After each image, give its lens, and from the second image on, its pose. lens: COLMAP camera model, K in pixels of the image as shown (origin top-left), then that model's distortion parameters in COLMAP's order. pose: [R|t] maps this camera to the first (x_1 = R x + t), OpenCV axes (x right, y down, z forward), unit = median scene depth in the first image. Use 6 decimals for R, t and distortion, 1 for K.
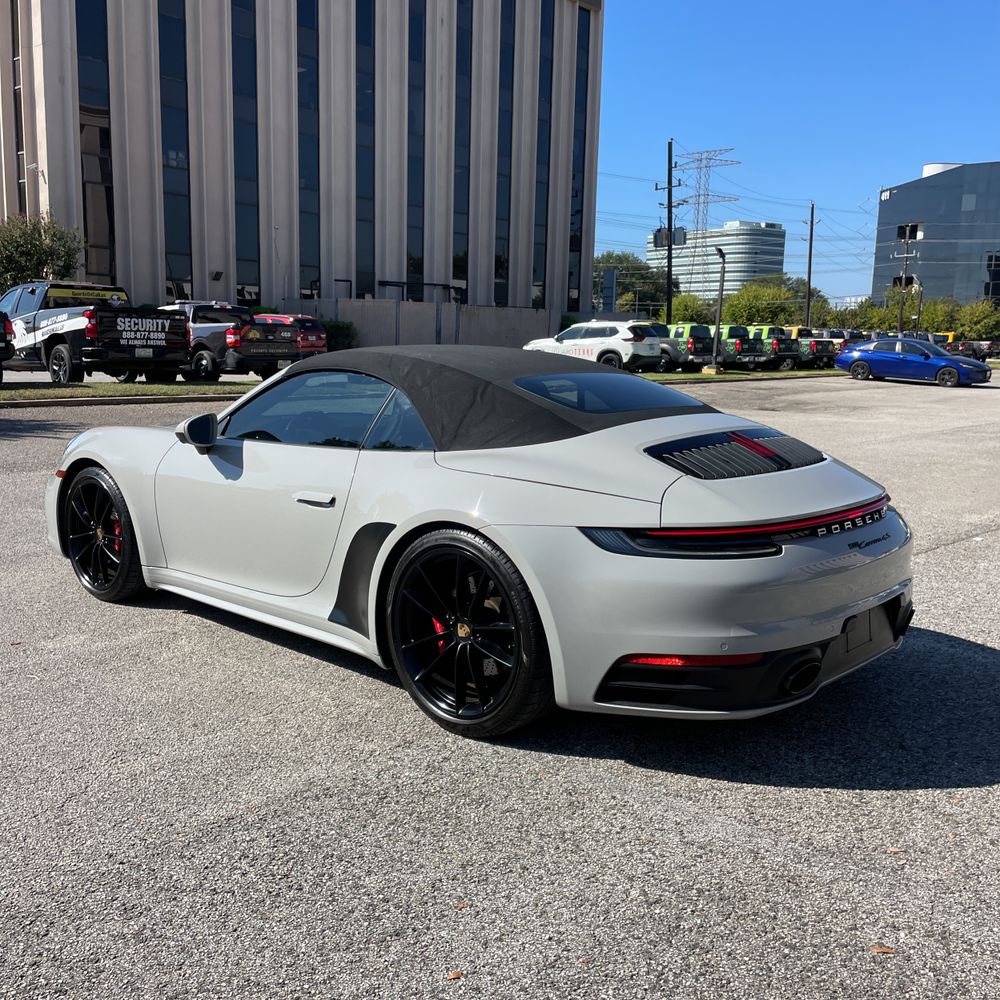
lens RADIAL K [[1008.4, 0, 500.0], [0, 1008.4, 500.0], [0, 0, 1]] dist [0.043733, -0.034865]
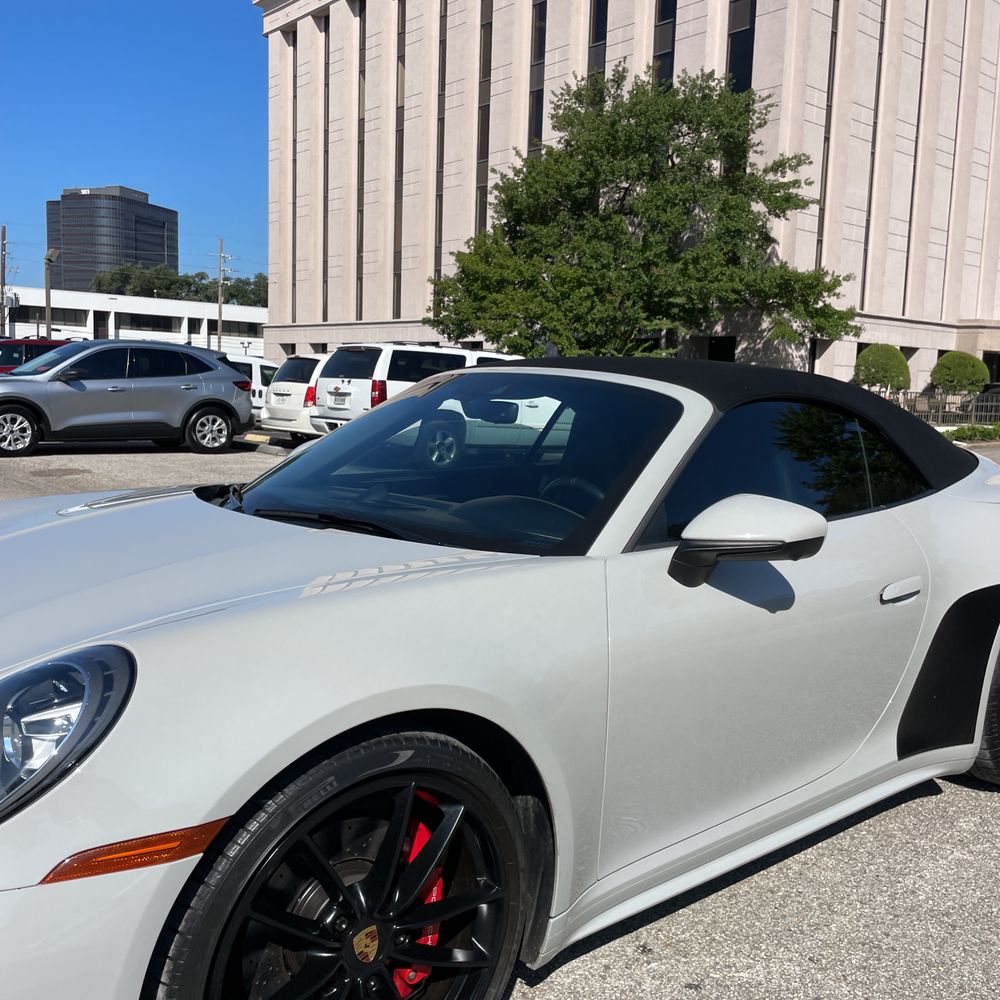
lens RADIAL K [[1017.1, 0, 500.0], [0, 1017.1, 500.0], [0, 0, 1]] dist [-0.002633, -0.011865]
pose [[0.141680, -0.126699, 0.981771, -0.167344], [0.122005, 0.986449, 0.109696, -0.032081], [-0.982365, 0.104239, 0.155218, 0.220736]]
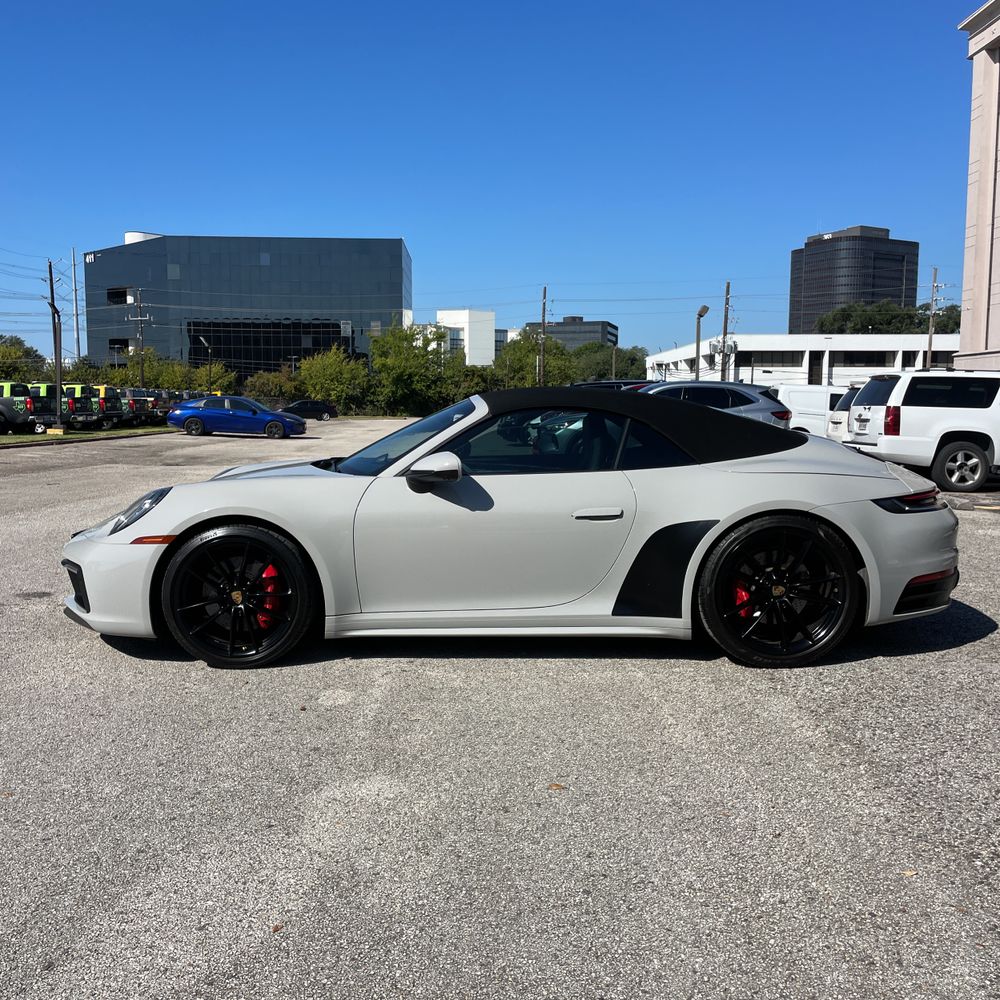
lens RADIAL K [[1008.4, 0, 500.0], [0, 1008.4, 500.0], [0, 0, 1]] dist [0.043733, -0.034865]
pose [[0.743006, -0.082128, 0.664226, -0.201867], [0.120889, 0.992587, -0.012498, -0.003156], [-0.658276, 0.089584, 0.747427, 0.037004]]
